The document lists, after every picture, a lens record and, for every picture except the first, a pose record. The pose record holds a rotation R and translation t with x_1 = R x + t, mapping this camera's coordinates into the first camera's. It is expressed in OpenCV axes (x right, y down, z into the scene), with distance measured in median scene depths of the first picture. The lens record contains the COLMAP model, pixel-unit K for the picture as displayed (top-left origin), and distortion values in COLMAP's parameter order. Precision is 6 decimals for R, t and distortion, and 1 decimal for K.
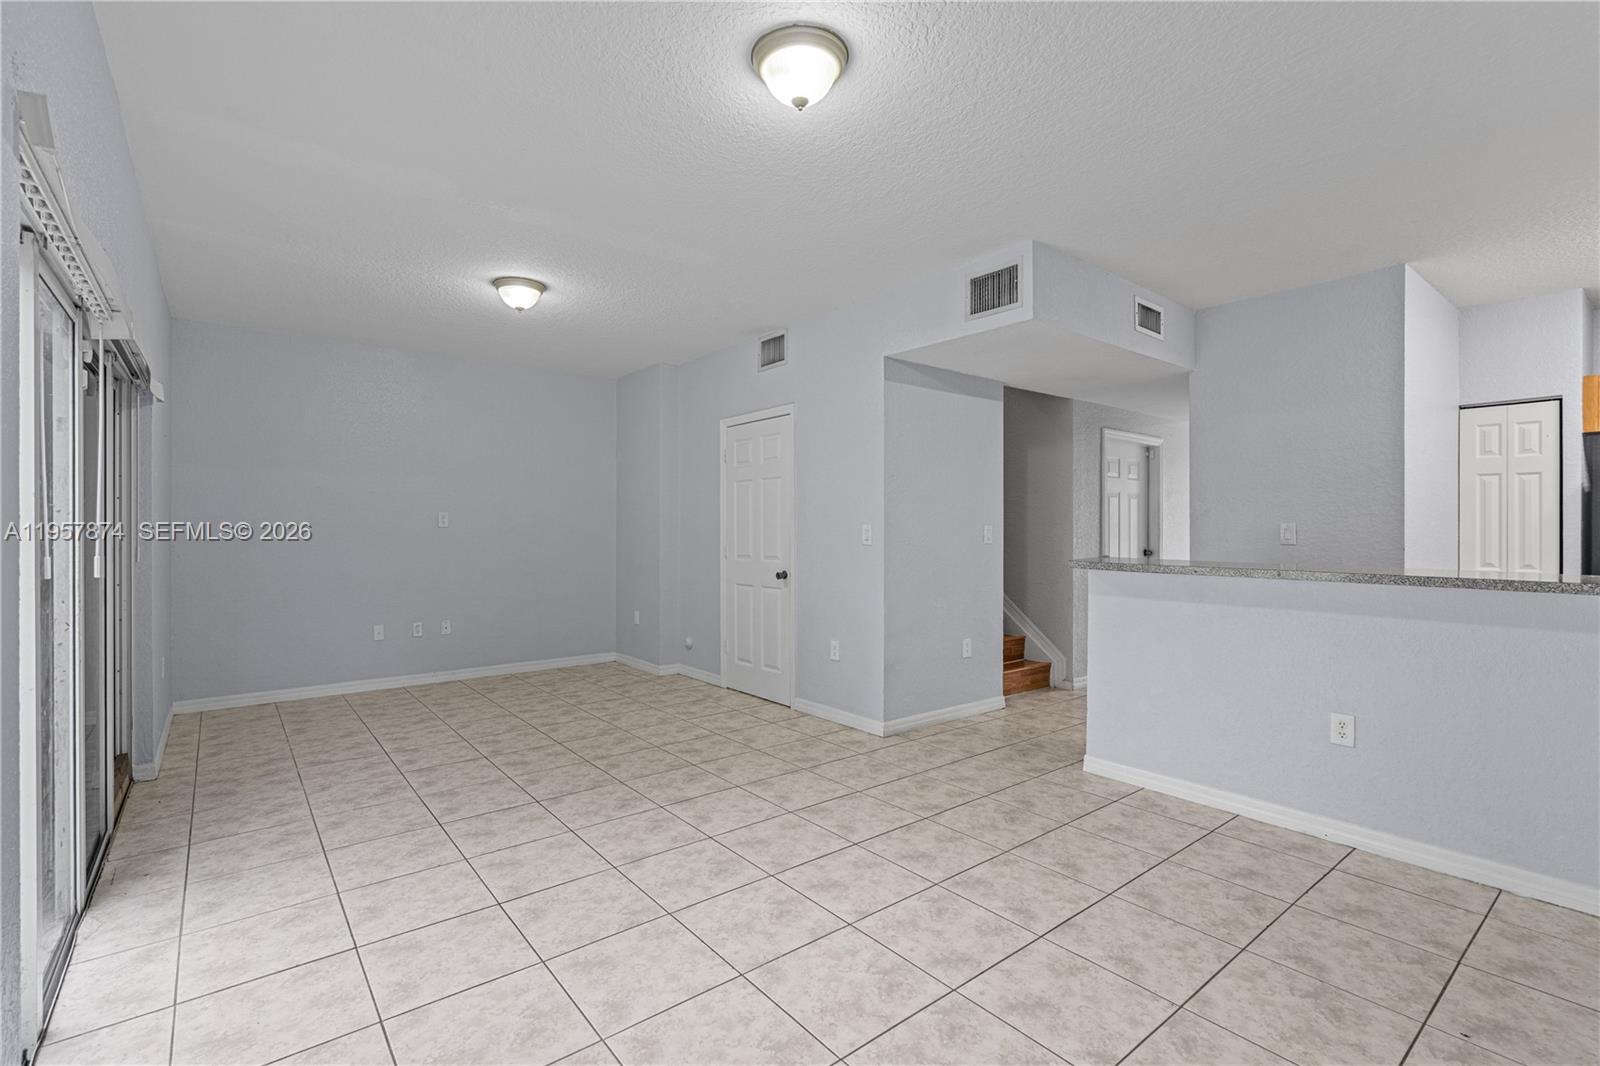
lens RADIAL K [[729.4, 0, 793.4], [0, 729.4, 536.3], [0, 0, 1]] dist [-0.008232, 0.003579]
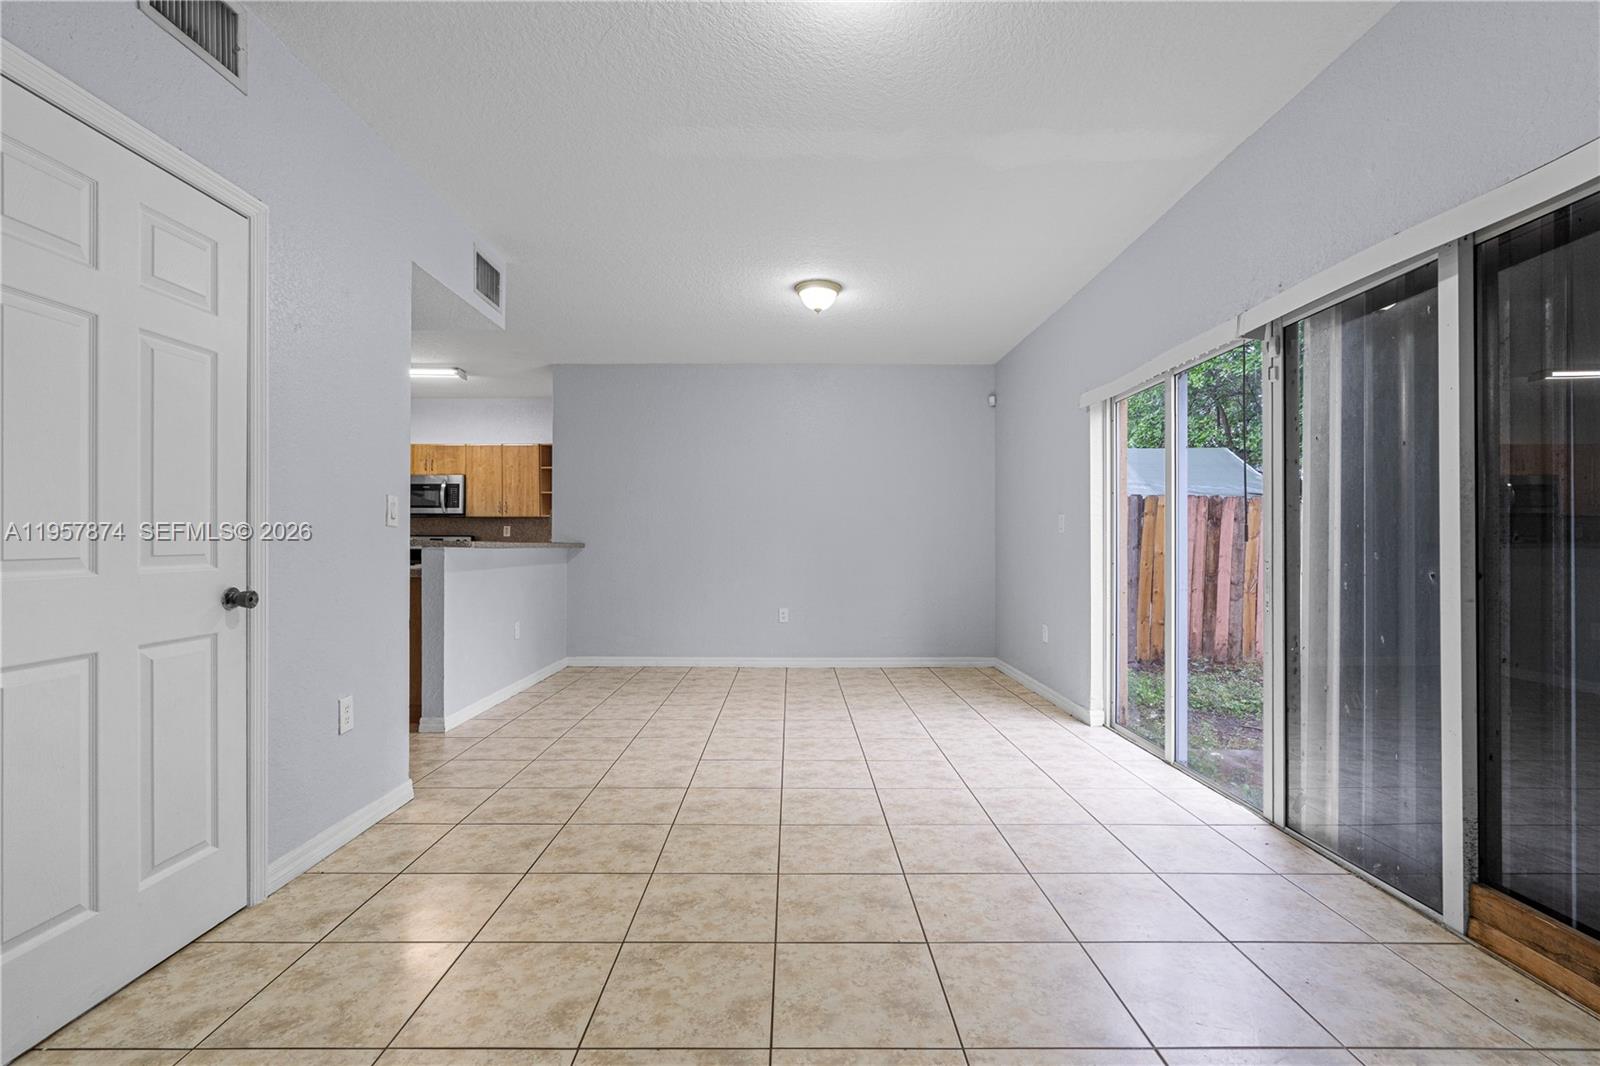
lens RADIAL K [[729.4, 0, 794.9], [0, 729.4, 540.3], [0, 0, 1]] dist [-0.008232, 0.003579]
pose [[-0.785651, 0.001115, 0.618669, -0.719986], [0.006065, 0.999964, 0.005900, 0.027391], [-0.618640, 0.008387, -0.785630, 1.574572]]
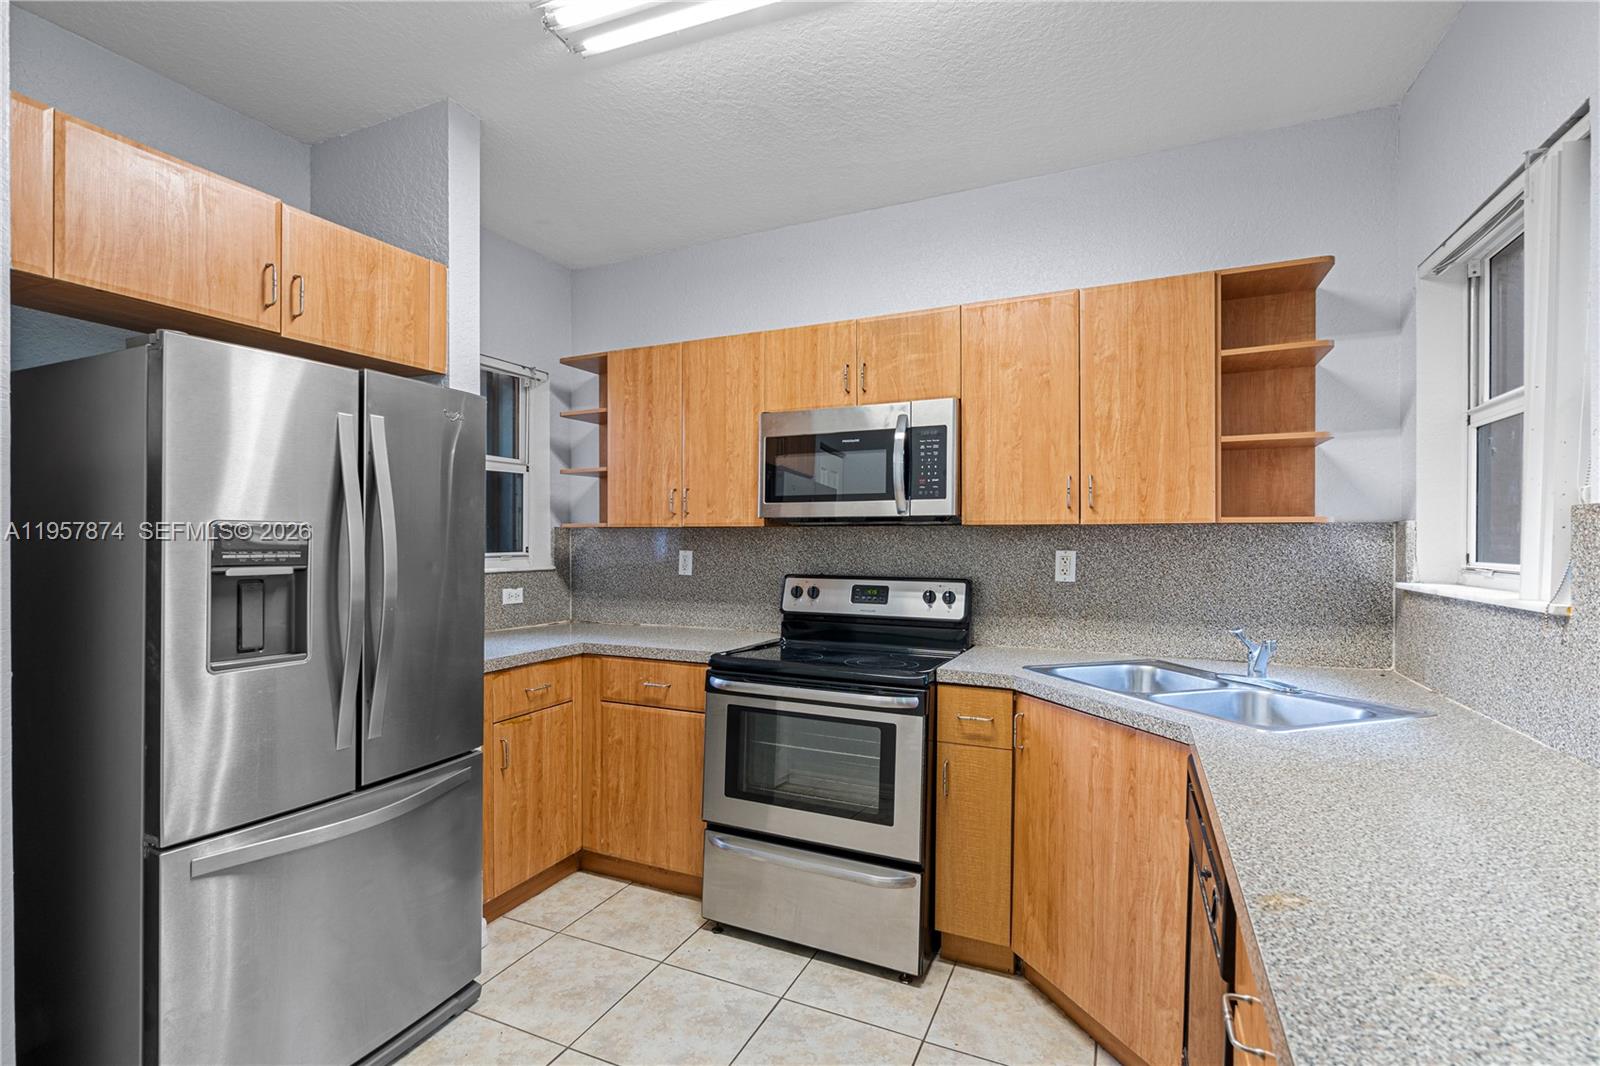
lens RADIAL K [[729.4, 0, 785.2], [0, 729.4, 539.2], [0, 0, 1]] dist [-0.008232, 0.003579]
pose [[-0.438350, -0.001892, 0.898802, 0.756107], [0.010630, 0.999917, 0.007289, -0.027216], [-0.898741, 0.012749, -0.438294, 0.973456]]
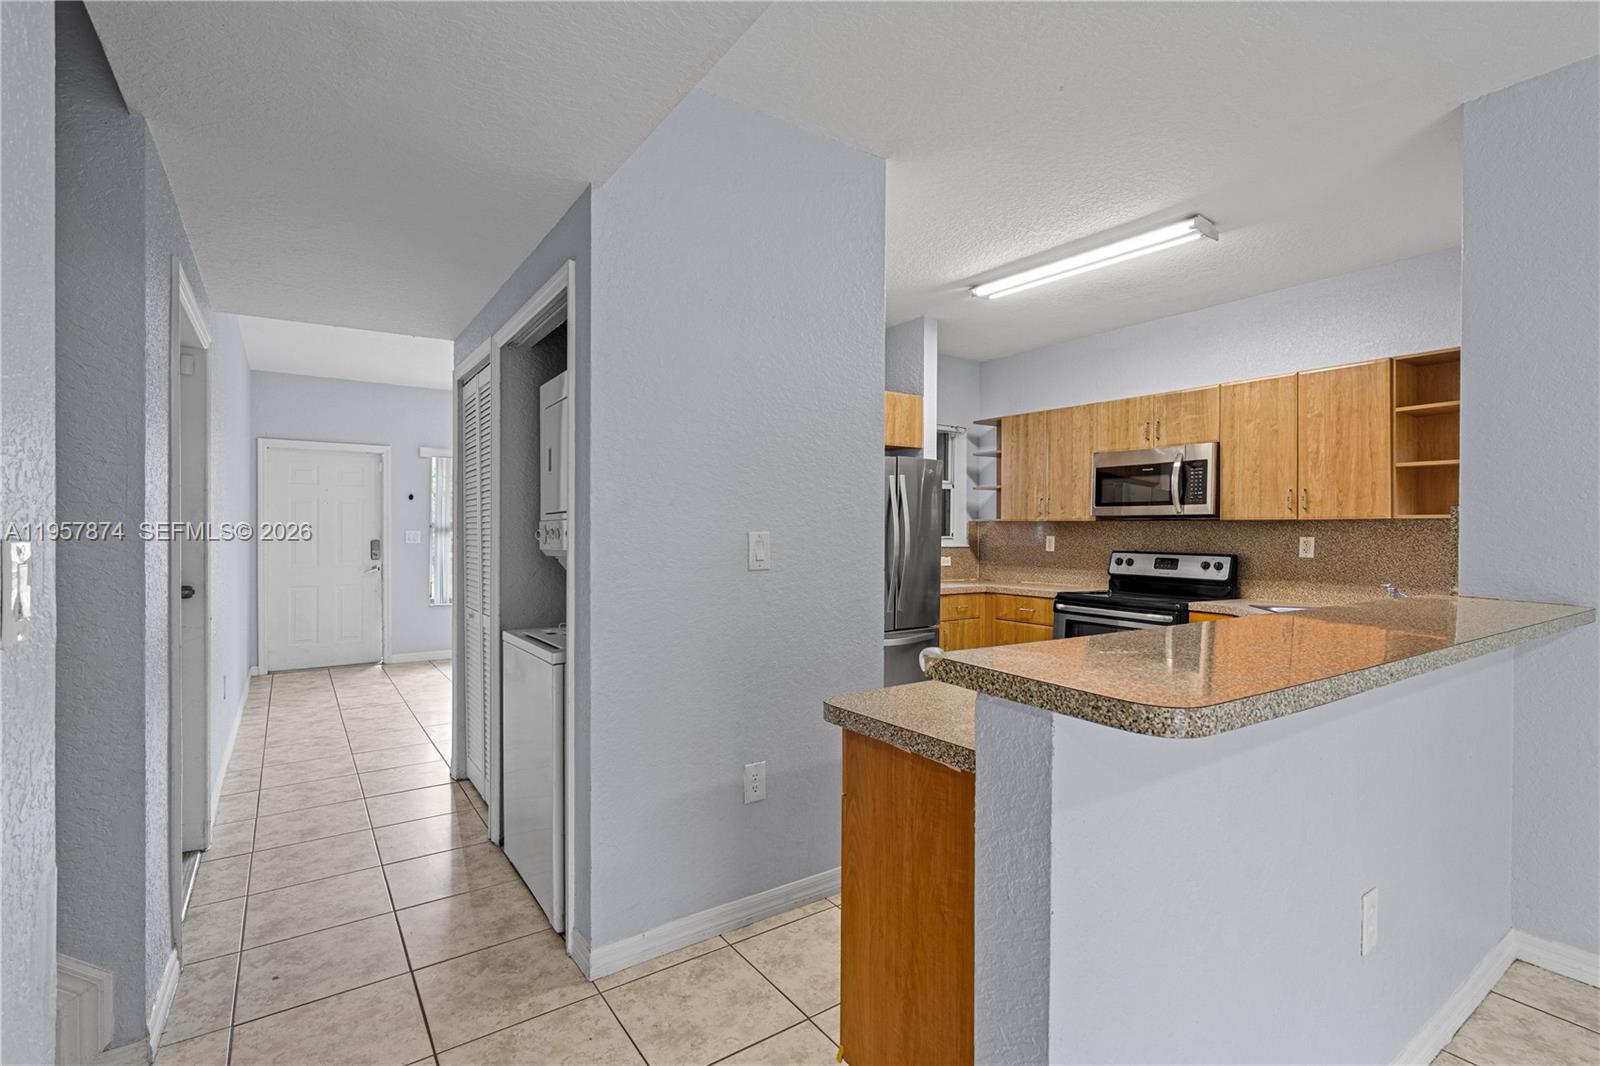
lens RADIAL K [[729.4, 0, 792.3], [0, 729.4, 534.3], [0, 0, 1]] dist [-0.008232, 0.003579]
pose [[0.071191, -0.006173, 0.997444, 0.147654], [0.006270, 0.999964, 0.005741, -0.022529], [-0.997443, 0.005845, 0.071227, 1.095109]]
